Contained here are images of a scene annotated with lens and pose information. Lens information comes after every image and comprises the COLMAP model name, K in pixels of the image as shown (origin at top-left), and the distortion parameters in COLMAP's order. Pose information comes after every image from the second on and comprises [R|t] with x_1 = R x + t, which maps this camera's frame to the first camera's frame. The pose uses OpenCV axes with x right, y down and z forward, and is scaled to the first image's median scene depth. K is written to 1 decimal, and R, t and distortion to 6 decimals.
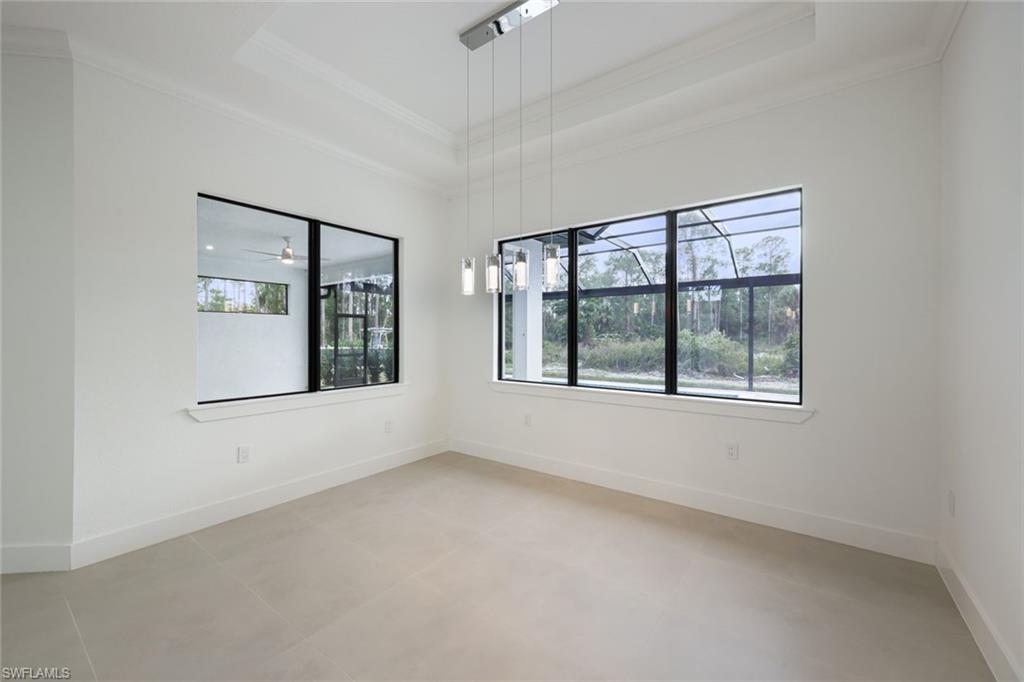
lens RADIAL K [[431.8, 0, 517.5], [0, 431.8, 339.2], [0, 0, 1]] dist [0.000807, 0.000796]
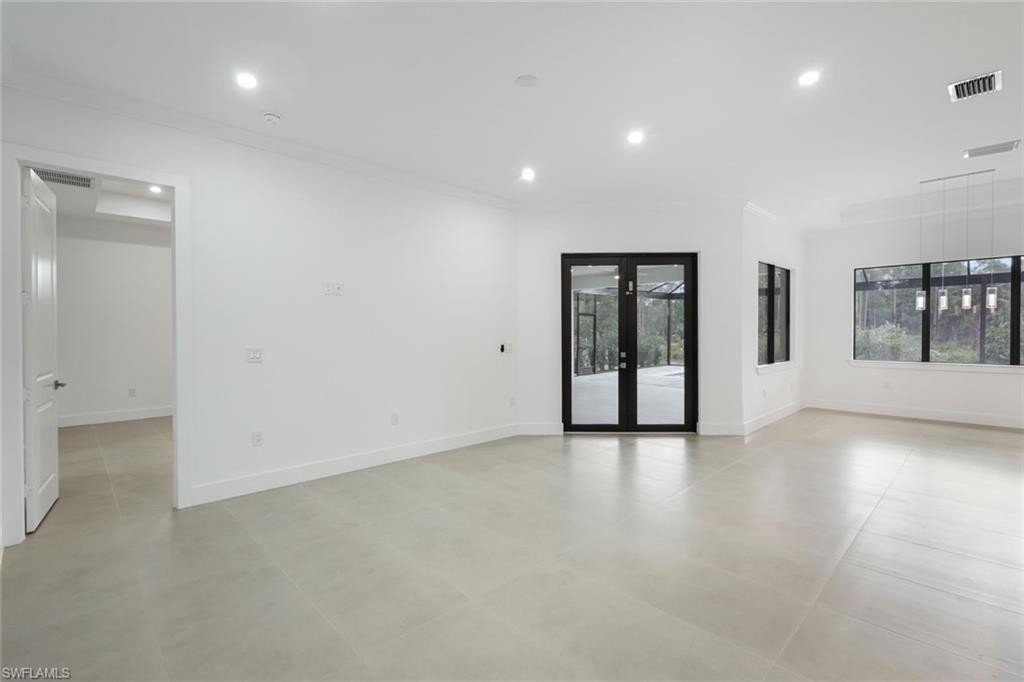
lens RADIAL K [[463.2, 0, 519.8], [0, 463.2, 337.3], [0, 0, 1]] dist [-0.003591, -0.000051]
pose [[0.983704, -0.001865, -0.179788, -0.148649], [0.002958, 0.999979, 0.005812, 0.000433], [0.179773, -0.006249, 0.983688, -0.135064]]
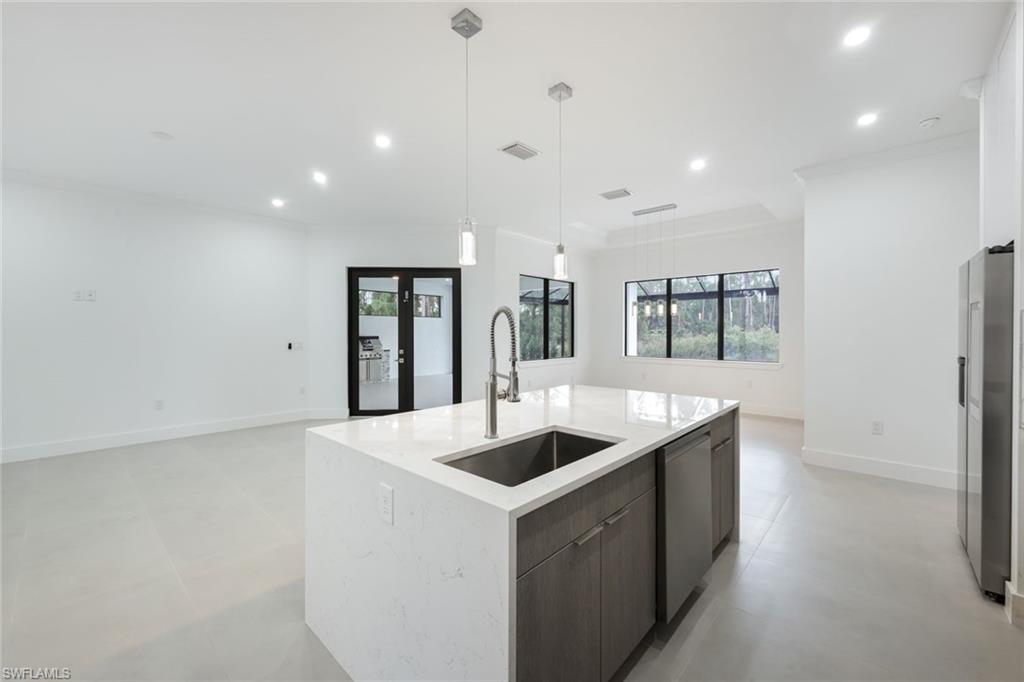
lens RADIAL K [[416.1, 0, 518.8], [0, 416.1, 342.3], [0, 0, 1]] dist [0.007121, -0.001972]
pose [[0.993689, 0.002436, -0.112146, -0.048839], [-0.000429, 0.999839, 0.017917, 0.000348], [0.112172, -0.017756, 0.993530, -0.139165]]
